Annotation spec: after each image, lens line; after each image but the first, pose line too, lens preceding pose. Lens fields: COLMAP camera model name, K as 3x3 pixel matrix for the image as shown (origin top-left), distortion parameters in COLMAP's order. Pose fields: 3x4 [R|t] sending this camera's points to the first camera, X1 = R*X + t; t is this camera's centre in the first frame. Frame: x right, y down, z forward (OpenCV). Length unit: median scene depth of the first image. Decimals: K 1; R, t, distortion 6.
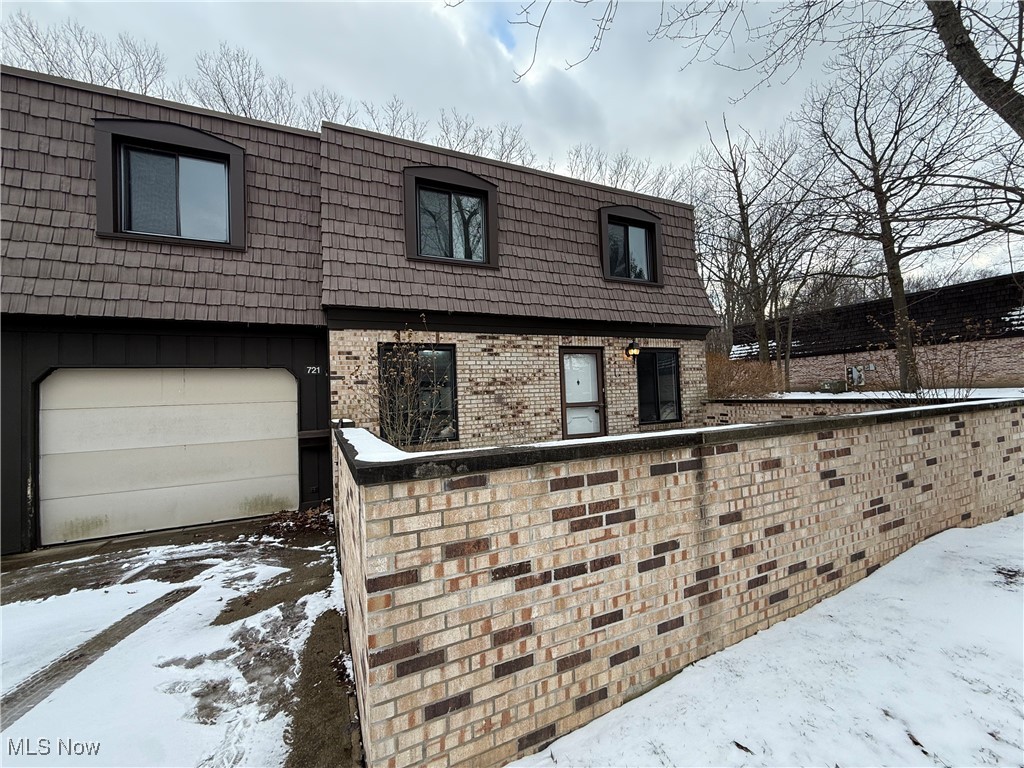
lens RADIAL K [[406.5, 0, 510.3], [0, 406.5, 386.9], [0, 0, 1]] dist [0.000166, -0.000110]
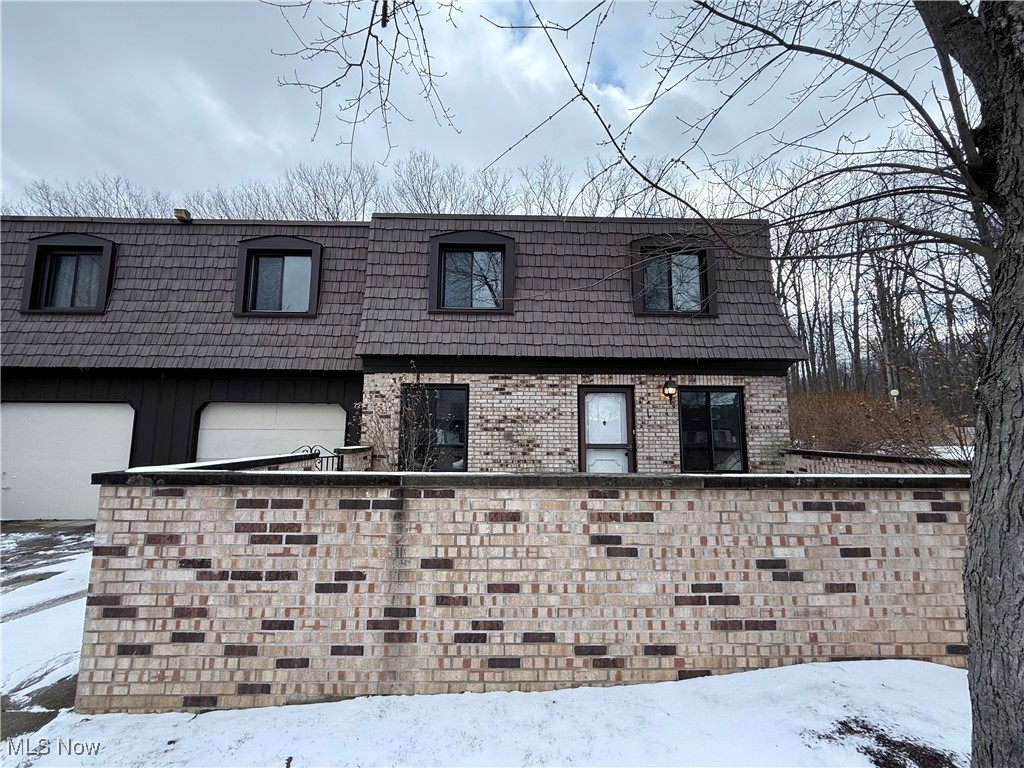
lens RADIAL K [[406.5, 0, 511.8], [0, 406.5, 388.7], [0, 0, 1]] dist [0.000166, -0.000110]
pose [[0.912854, 0.000210, -0.408286, 0.443356], [-0.032673, 0.996830, -0.072538, -0.017395], [0.406977, 0.079557, 0.909967, 0.046982]]
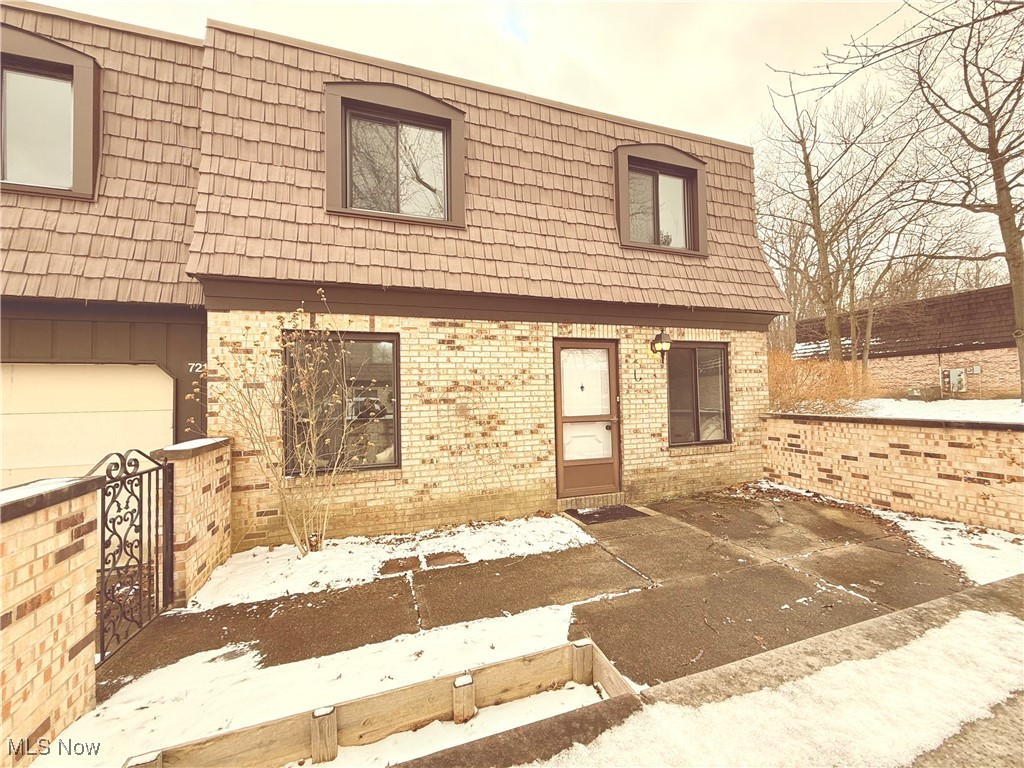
lens RADIAL K [[406.5, 0, 510.6], [0, 406.5, 386.0], [0, 0, 1]] dist [0.000166, -0.000110]
pose [[0.994481, 0.015216, -0.103806, 0.142619], [-0.014958, 0.999883, 0.003270, -0.018522], [0.103844, -0.001700, 0.994592, 0.325489]]
